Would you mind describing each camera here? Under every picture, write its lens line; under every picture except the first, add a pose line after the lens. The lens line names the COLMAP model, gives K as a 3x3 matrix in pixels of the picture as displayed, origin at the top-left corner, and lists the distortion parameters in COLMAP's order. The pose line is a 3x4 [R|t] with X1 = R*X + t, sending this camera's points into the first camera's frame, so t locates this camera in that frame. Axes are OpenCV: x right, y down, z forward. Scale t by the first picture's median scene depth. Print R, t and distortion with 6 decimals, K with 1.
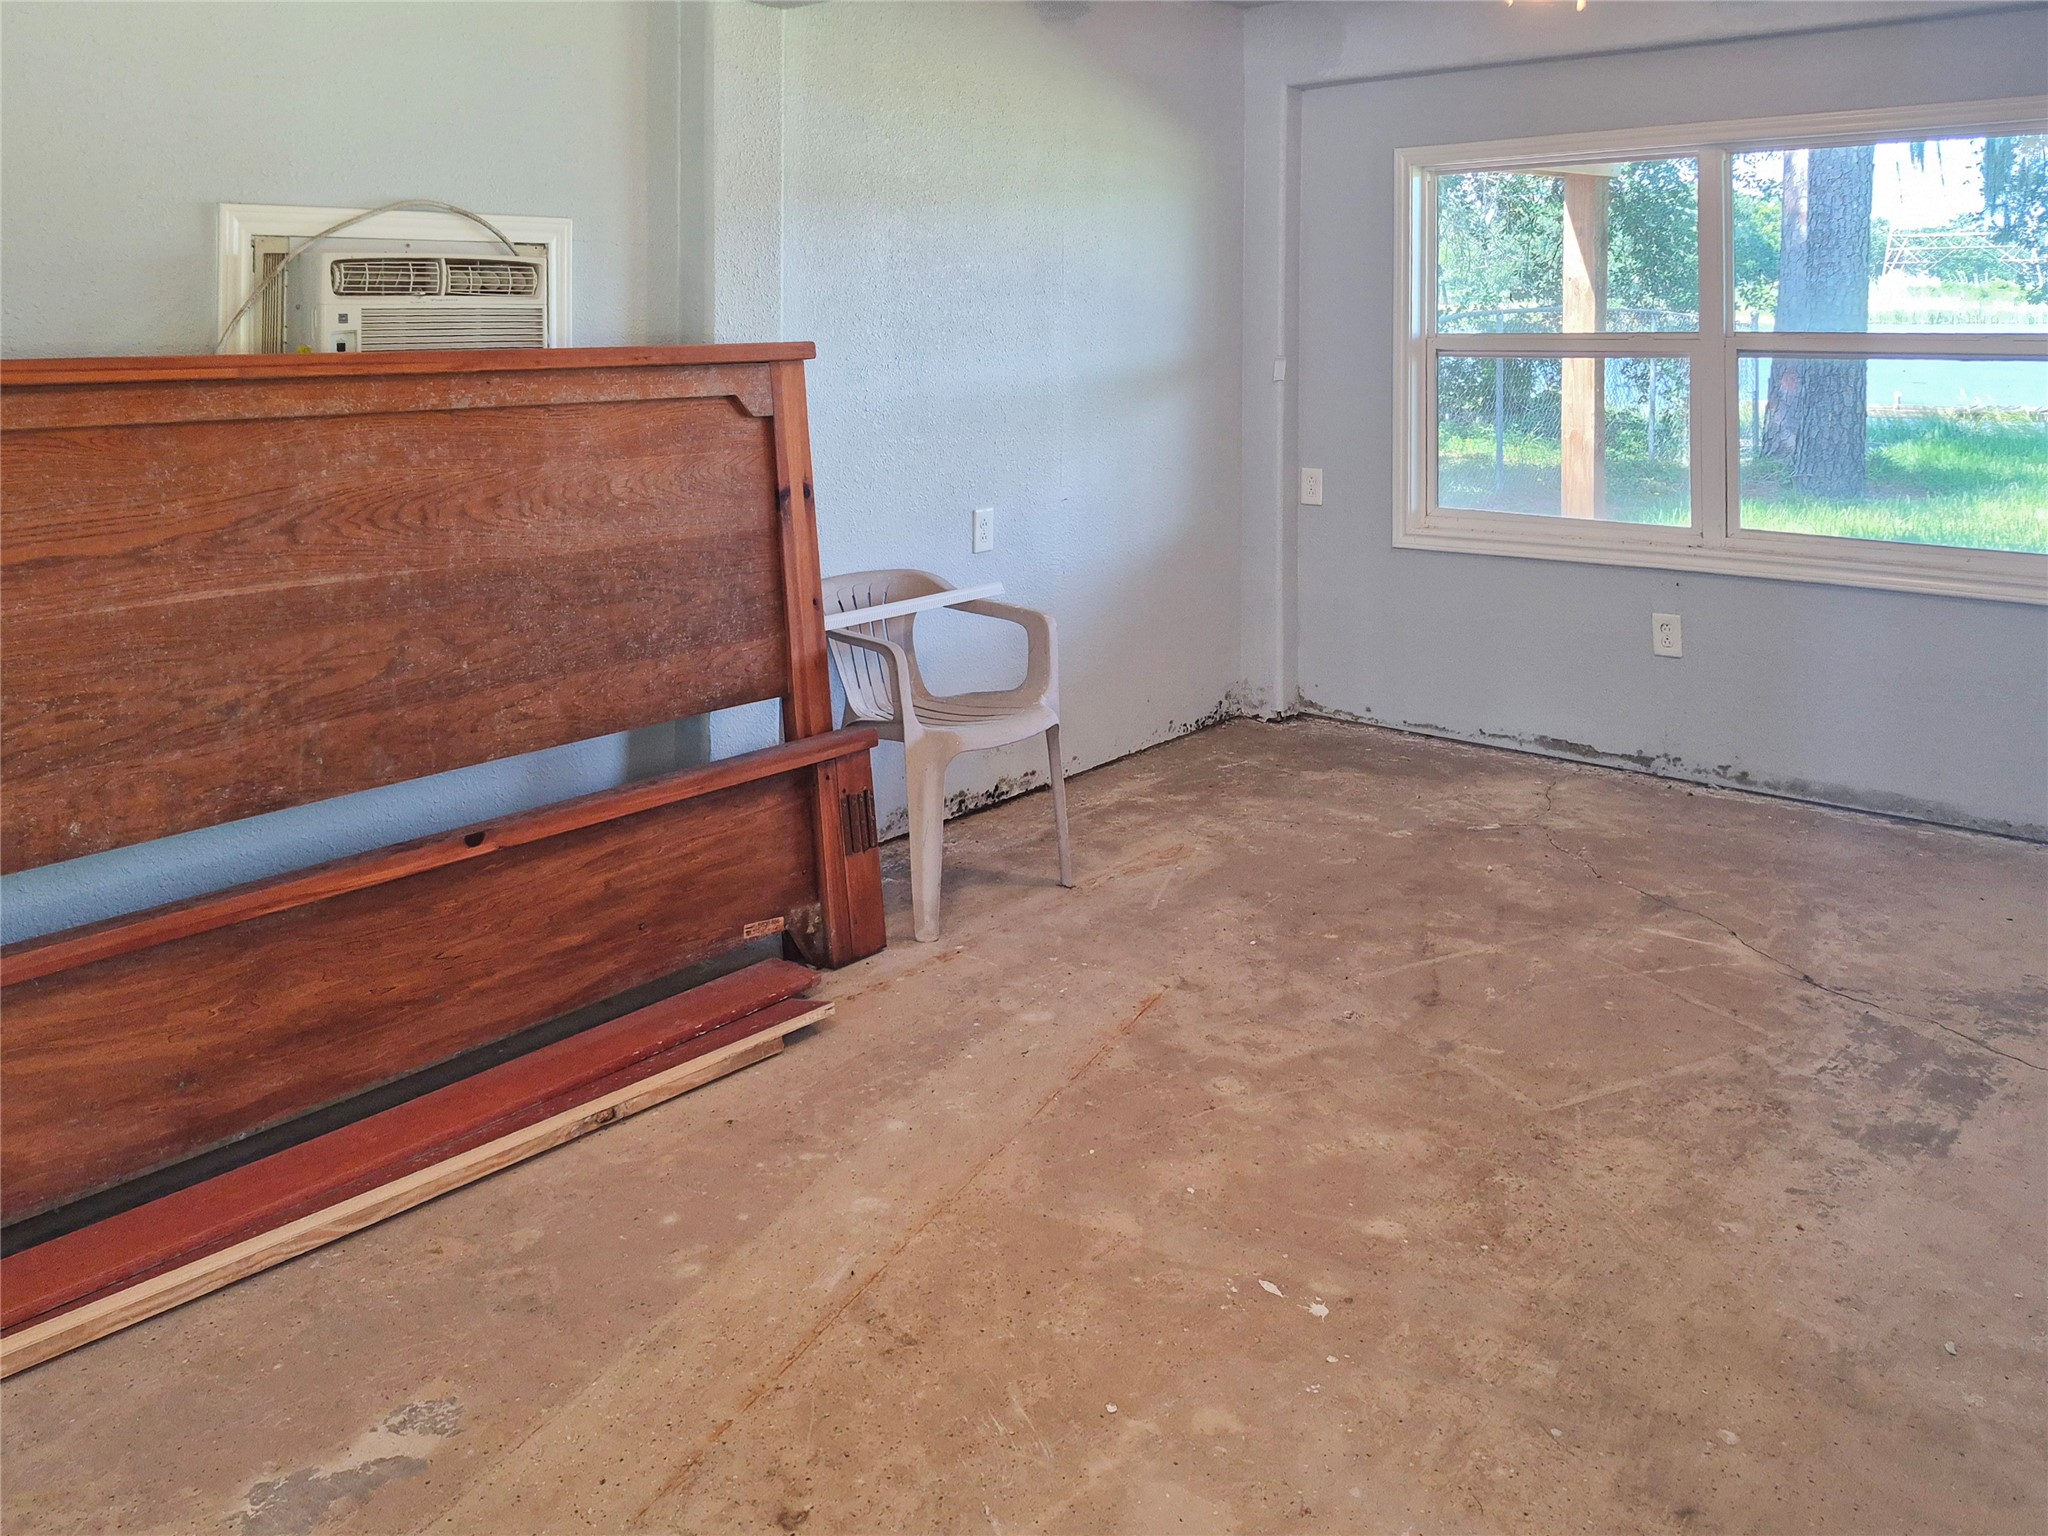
lens RADIAL K [[1565.9, 0, 1024.1], [0, 1565.9, 668.5], [0, 0, 1]] dist [0.094543, -0.115312]
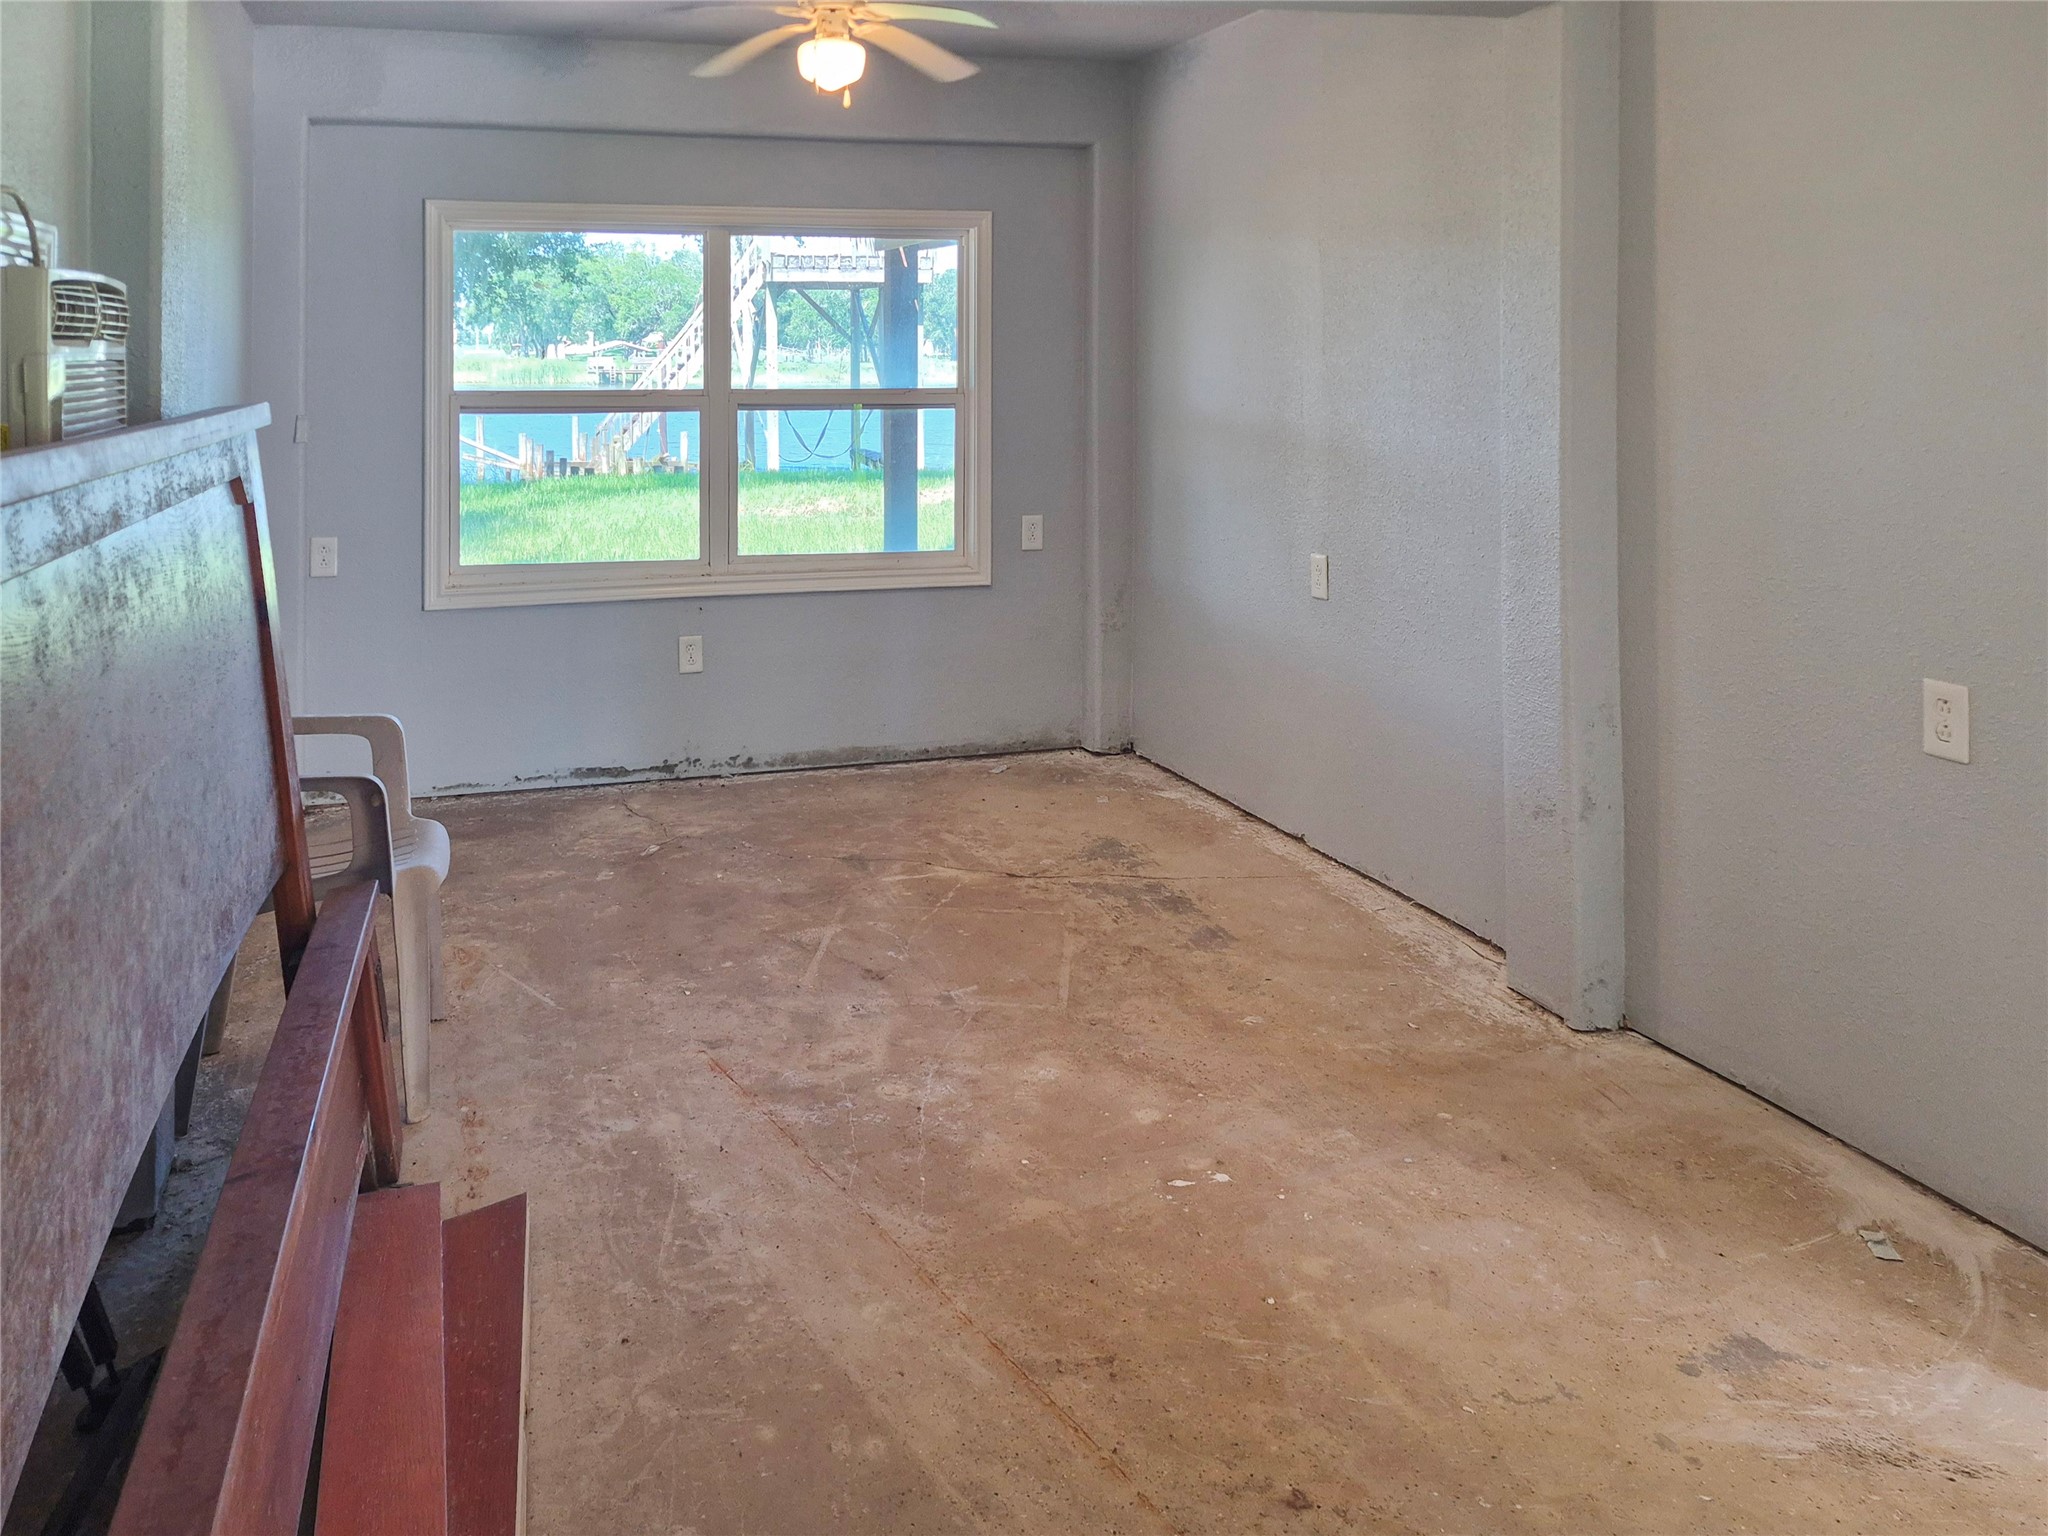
lens RADIAL K [[1446.2, 0, 1025.6], [0, 1446.2, 779.0], [0, 0, 1]] dist [0.080231, -0.115011]
pose [[0.586100, -0.225116, 0.778338, -0.712613], [0.186641, 0.972305, 0.140672, -0.087539], [-0.788449, 0.062822, 0.611884, 0.398845]]
